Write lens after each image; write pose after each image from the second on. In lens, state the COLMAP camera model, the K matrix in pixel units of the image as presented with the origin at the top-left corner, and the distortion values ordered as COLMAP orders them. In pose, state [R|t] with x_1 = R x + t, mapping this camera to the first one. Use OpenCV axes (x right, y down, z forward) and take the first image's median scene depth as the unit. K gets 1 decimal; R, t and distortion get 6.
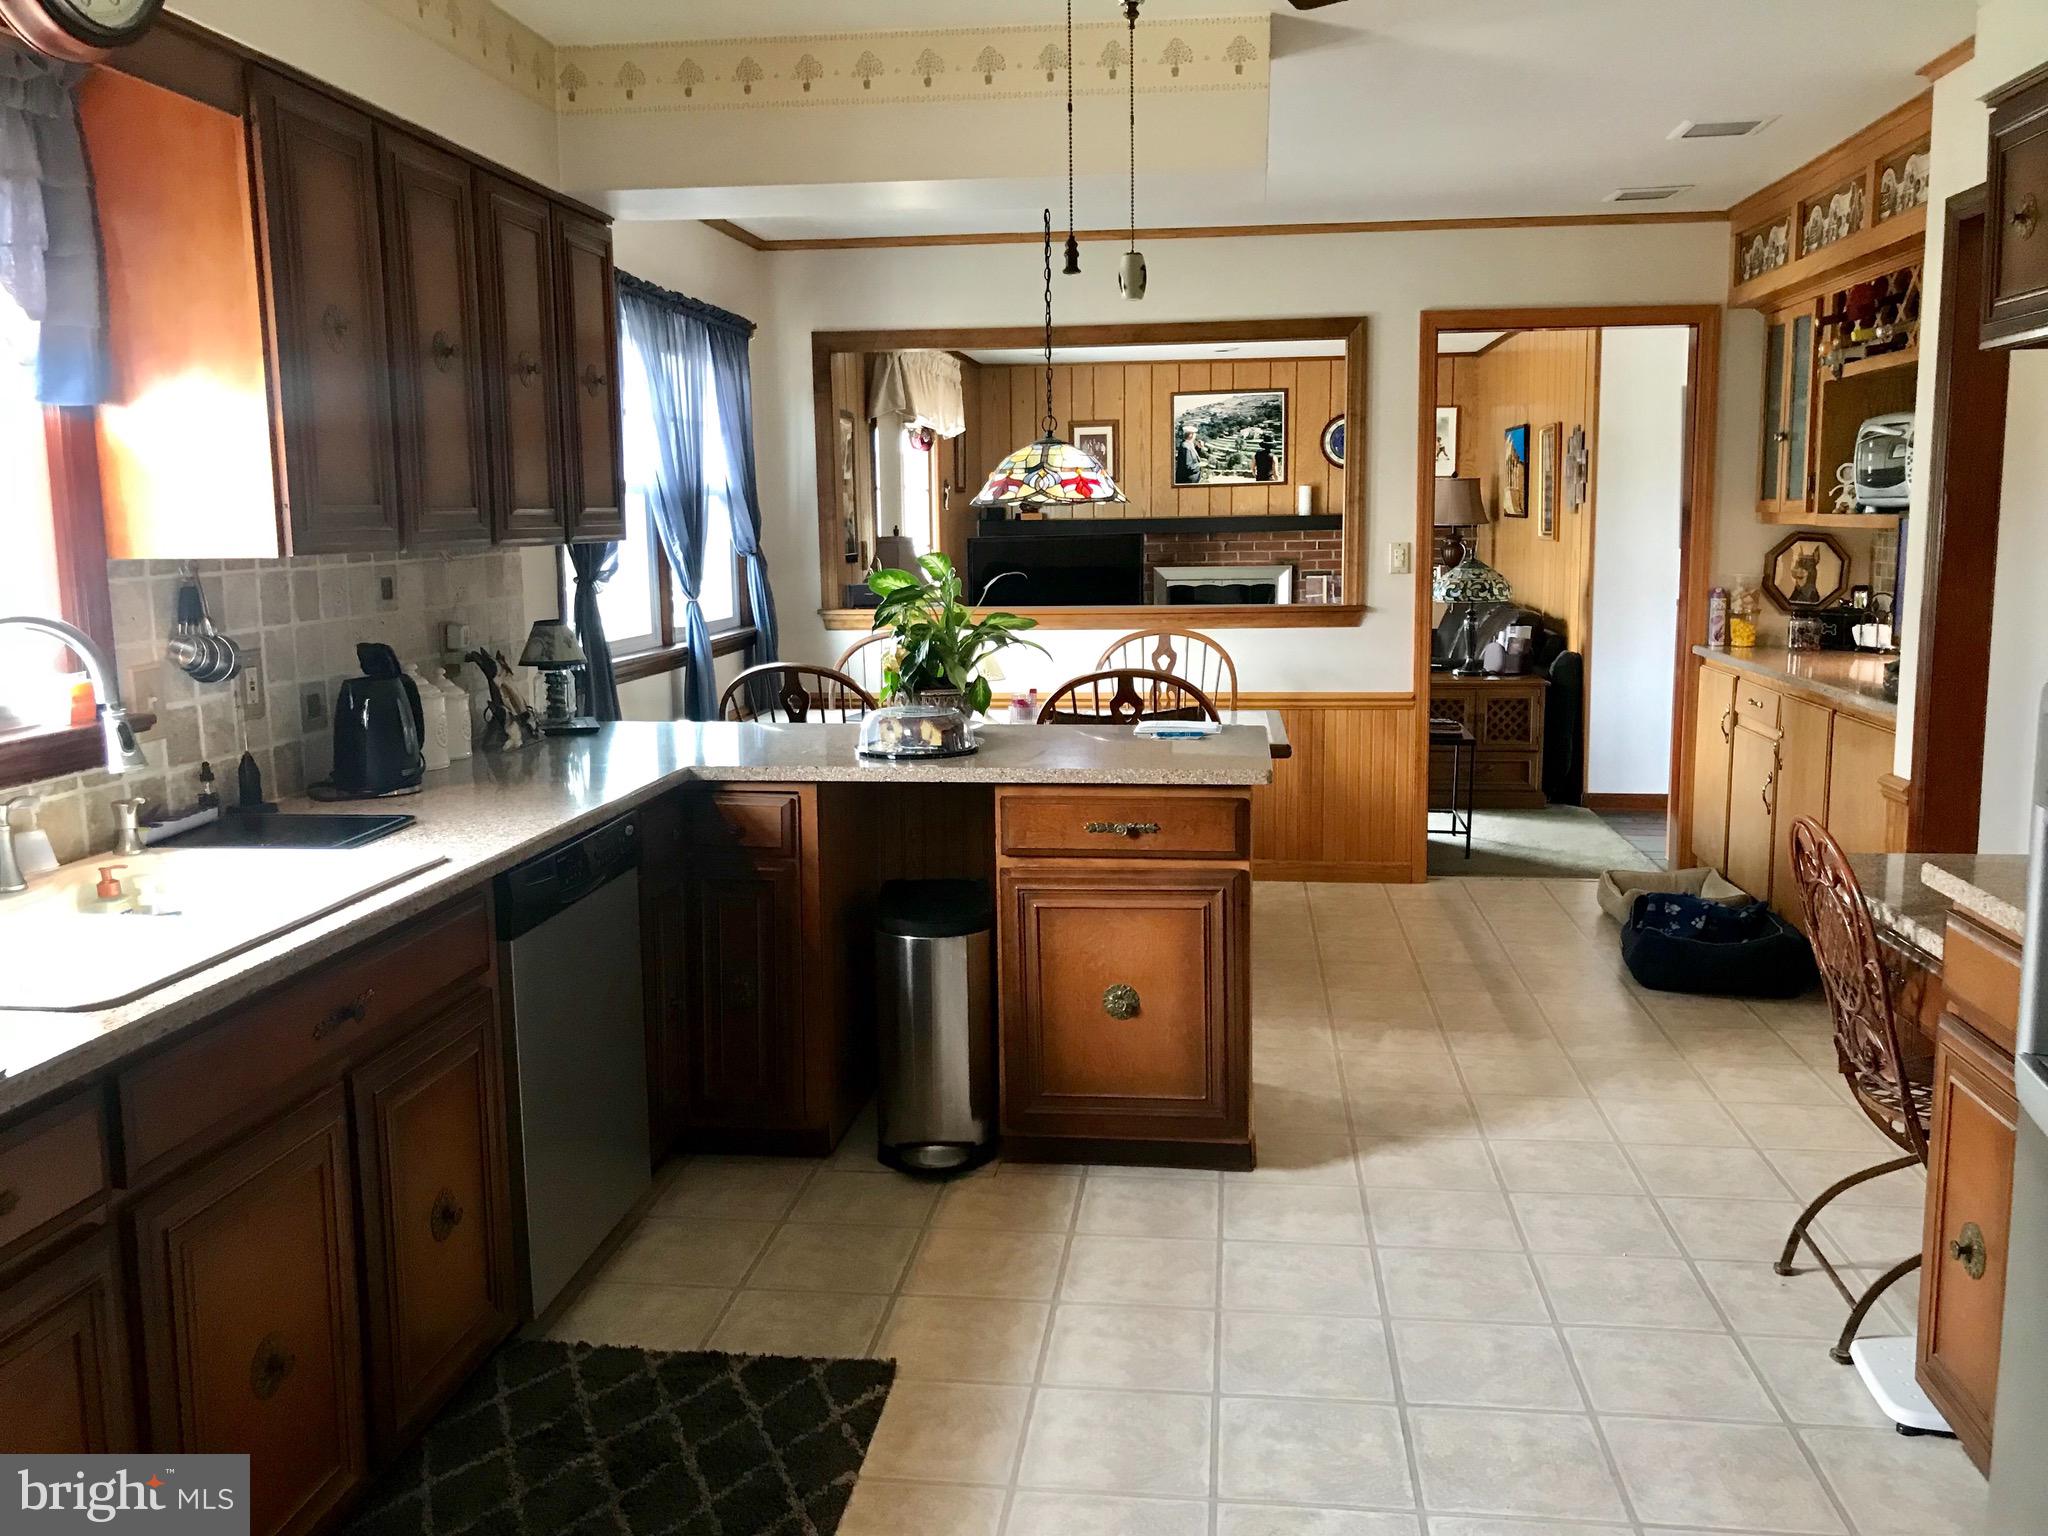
lens RADIAL K [[1707.4, 0, 1035.0], [0, 1707.4, 765.4], [0, 0, 1]] dist [-0.016979, 0.011645]
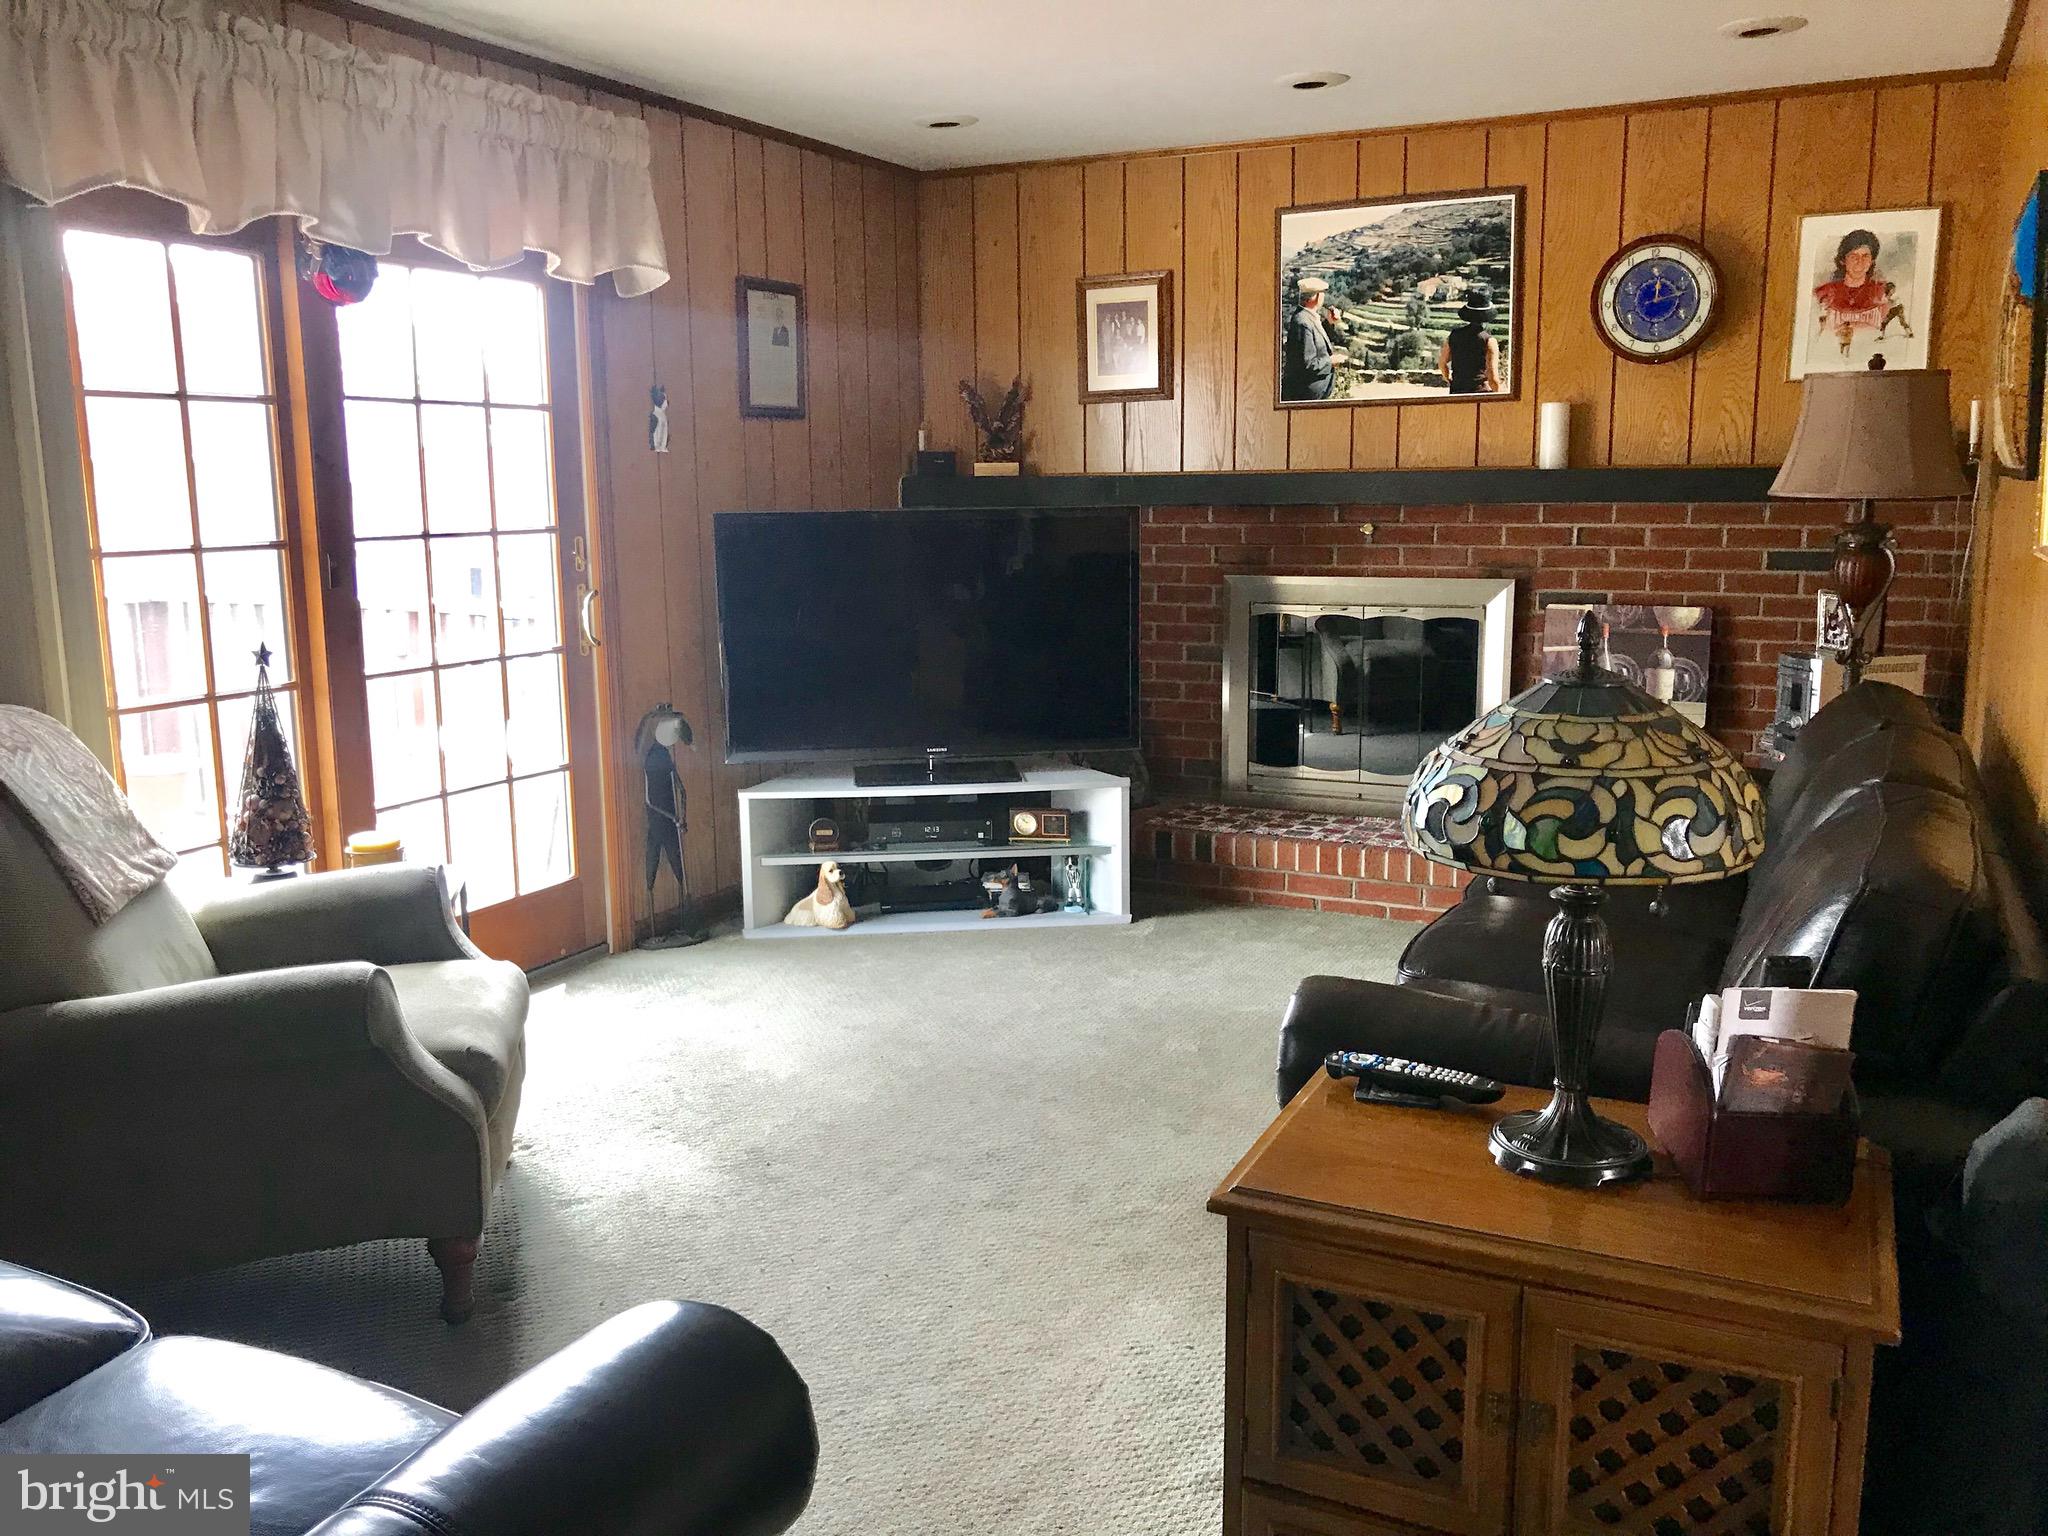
lens RADIAL K [[1707.4, 0, 1011.7], [0, 1707.4, 763.7], [0, 0, 1]] dist [-0.016979, 0.011645]
pose [[0.940345, 0.063811, -0.334186, 0.180377], [-0.055036, 0.997847, 0.035670, -0.077315], [0.335742, -0.015150, 0.941832, 0.529163]]
